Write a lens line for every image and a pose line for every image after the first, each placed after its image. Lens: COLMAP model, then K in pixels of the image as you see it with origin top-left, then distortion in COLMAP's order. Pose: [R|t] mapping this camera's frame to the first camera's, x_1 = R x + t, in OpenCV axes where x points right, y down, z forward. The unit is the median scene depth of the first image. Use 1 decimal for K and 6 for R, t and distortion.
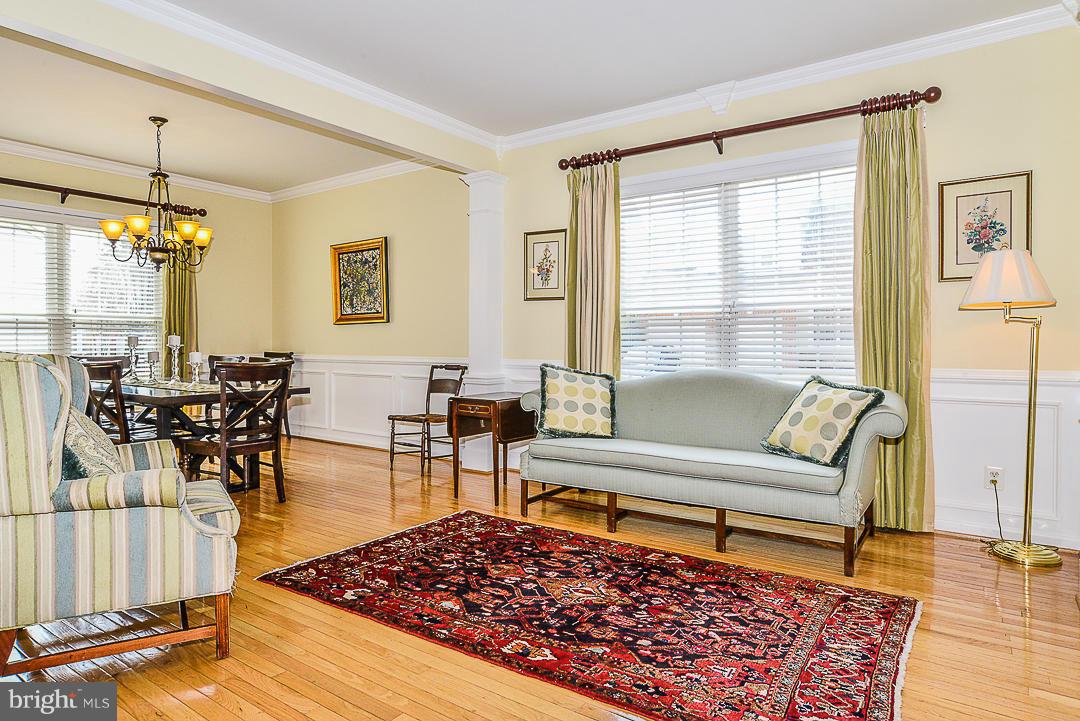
lens RADIAL K [[635.0, 0, 541.1], [0, 635.0, 353.2], [0, 0, 1]] dist [0.003595, 0.000993]
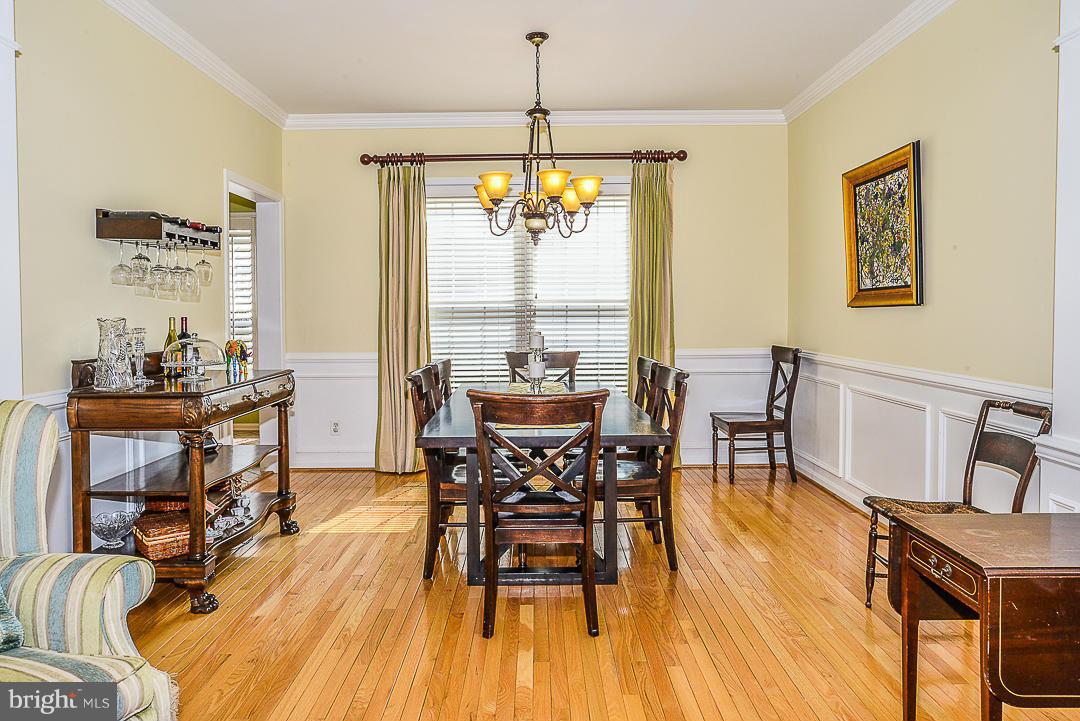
lens RADIAL K [[736.2, 0, 542.1], [0, 736.2, 324.2], [0, 0, 1]] dist [-0.003803, -0.000200]
pose [[0.584269, 0.014393, -0.811432, 0.069292], [-0.010292, 0.999894, 0.010325, -0.035269], [0.811495, 0.002319, 0.584355, 0.392549]]
